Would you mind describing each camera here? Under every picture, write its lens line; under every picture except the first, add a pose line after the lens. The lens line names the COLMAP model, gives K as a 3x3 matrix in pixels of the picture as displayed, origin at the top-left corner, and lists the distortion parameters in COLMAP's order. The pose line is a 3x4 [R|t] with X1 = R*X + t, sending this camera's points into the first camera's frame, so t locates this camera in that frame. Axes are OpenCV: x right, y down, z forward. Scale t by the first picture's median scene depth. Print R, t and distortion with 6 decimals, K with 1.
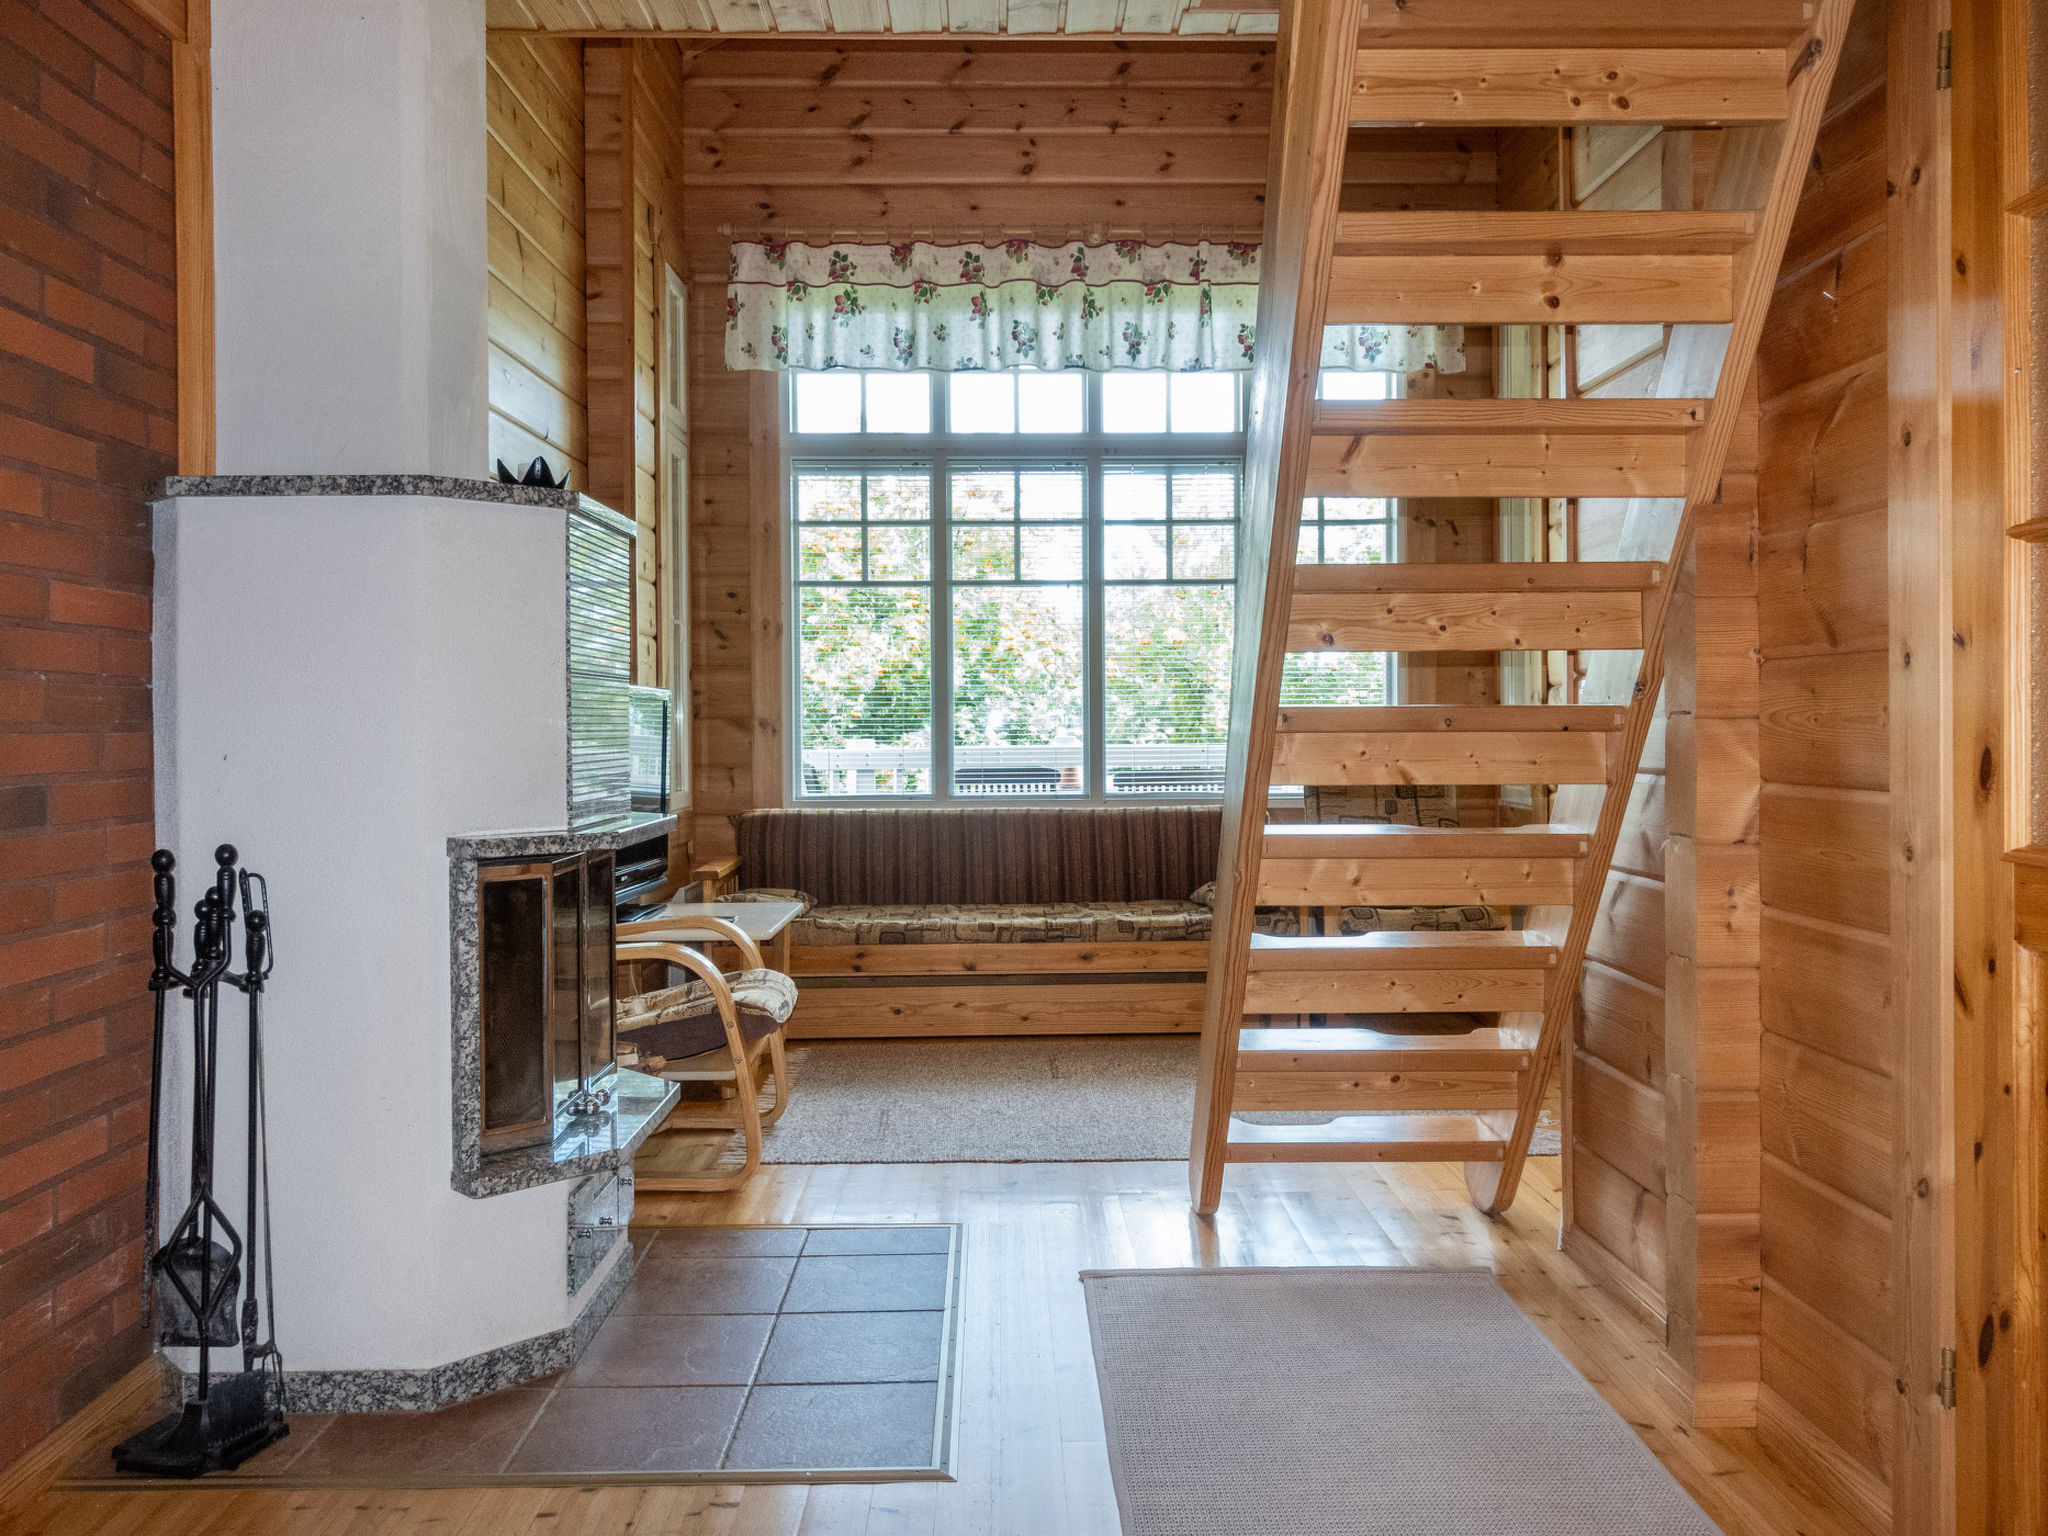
lens RADIAL K [[1268.3, 0, 1024.0], [0, 1268.3, 768.0], [0, 0, 1]] dist [-0.003508, -0.000210]
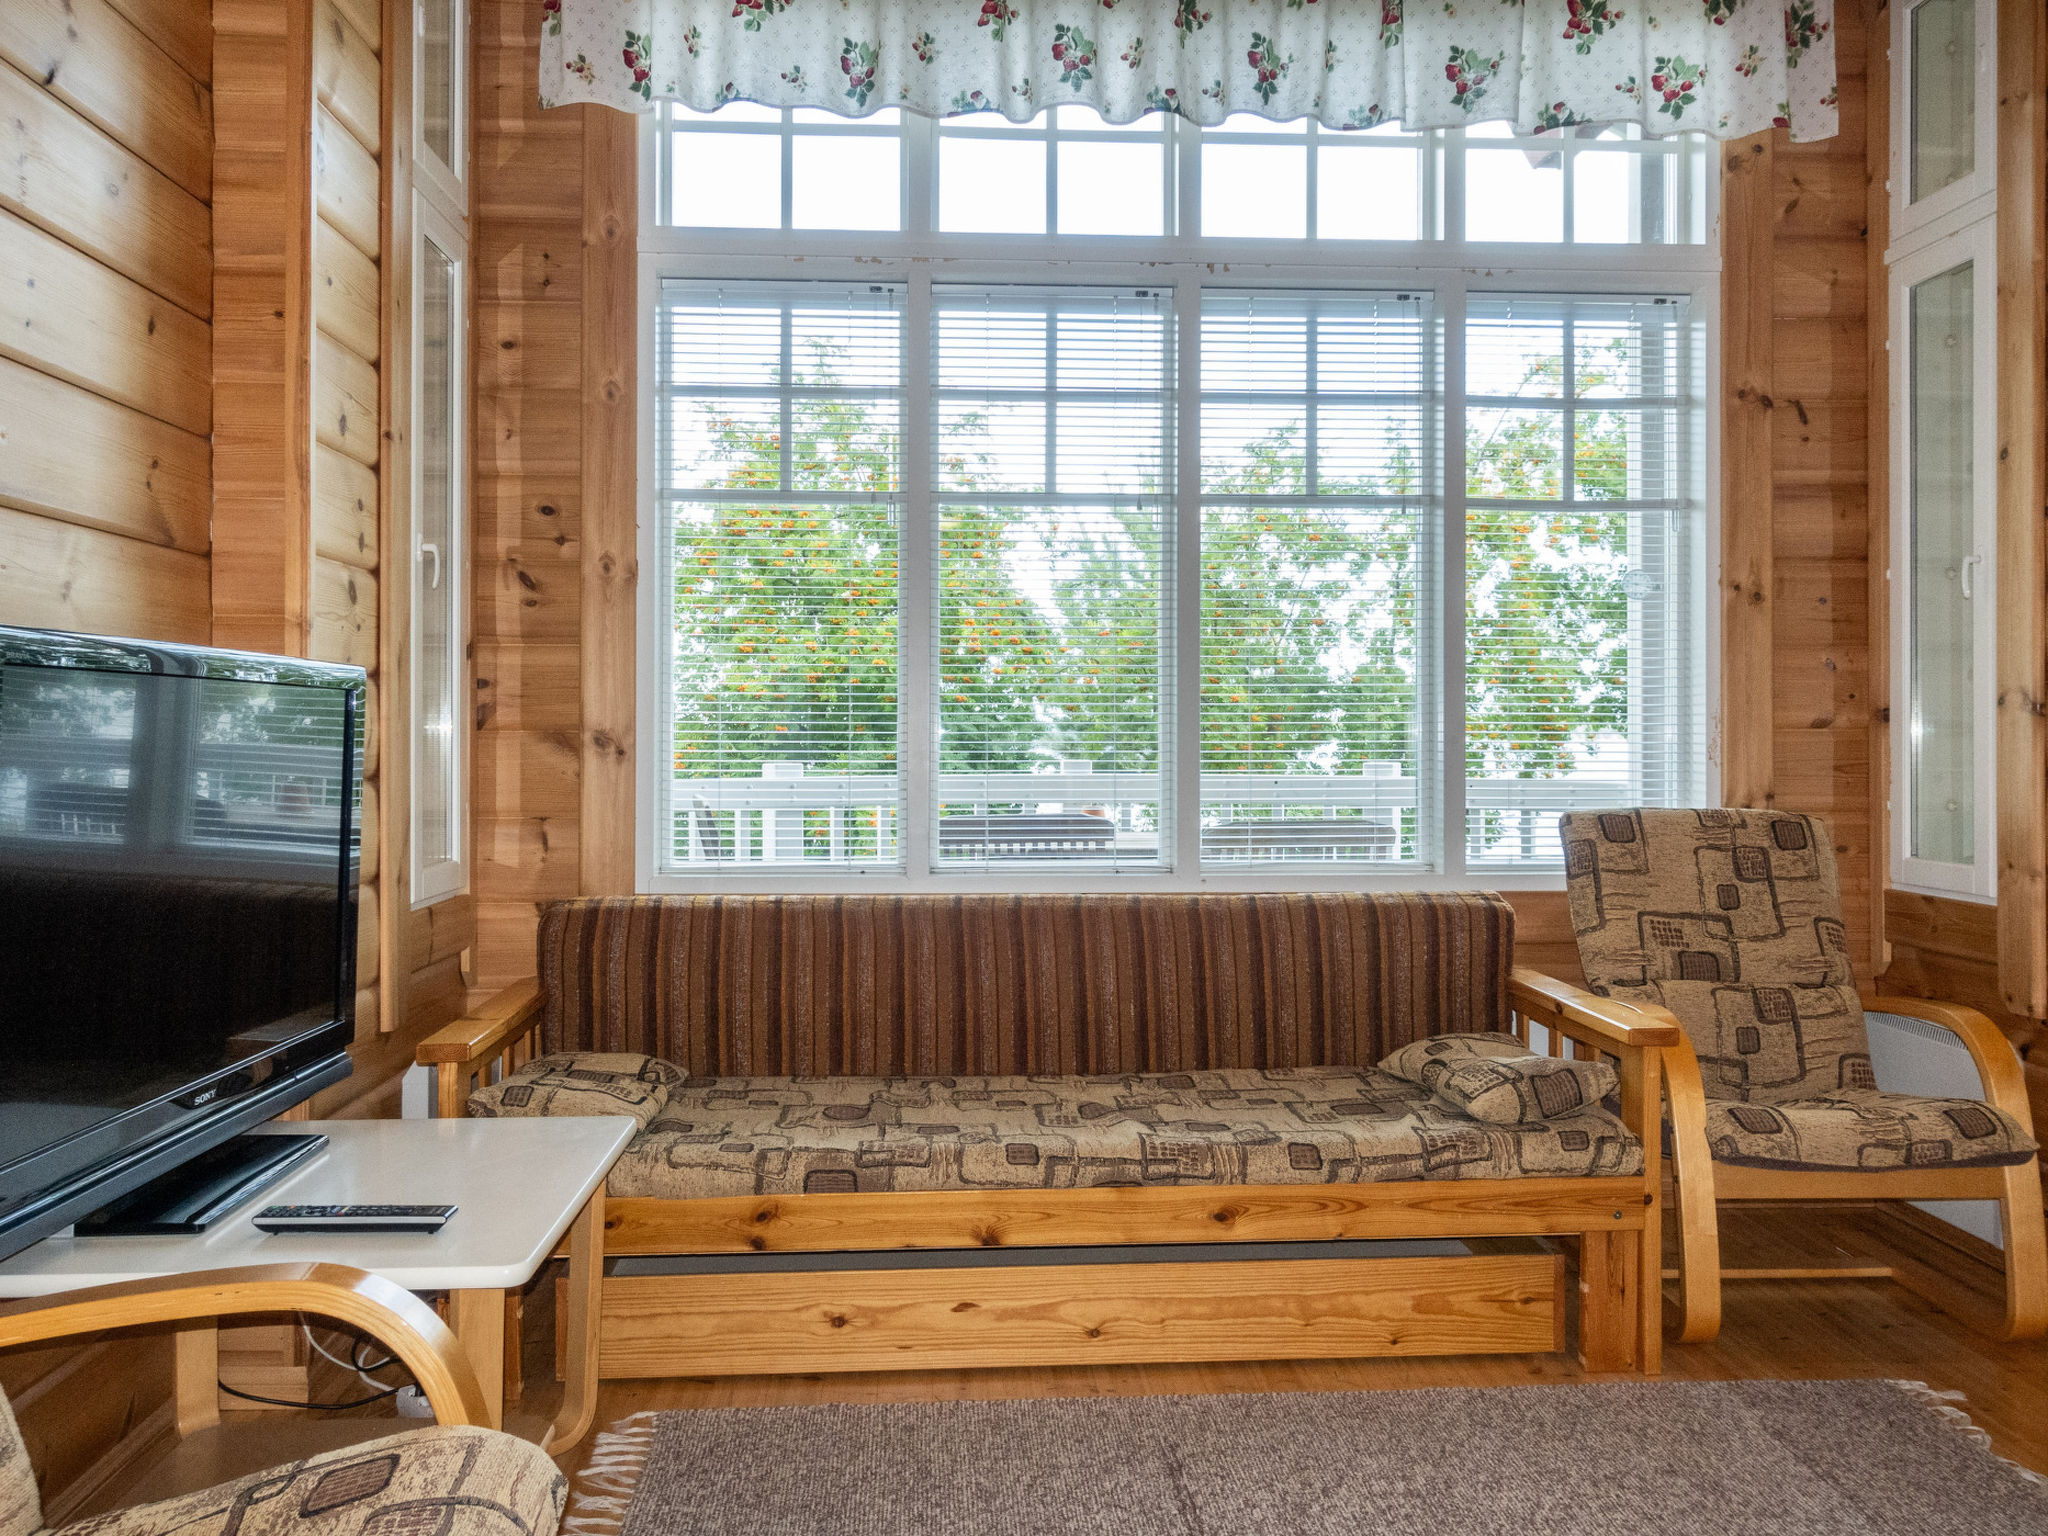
lens RADIAL K [[1461.9, 0, 1024.0], [0, 1461.9, 768.0], [0, 0, 1]] dist [-0.050368, 0.001035]
pose [[0.999494, 0.006365, 0.031153, -0.039464], [-0.005815, 0.999826, -0.017728, -0.012360], [-0.031260, 0.017538, 0.999357, 0.362787]]
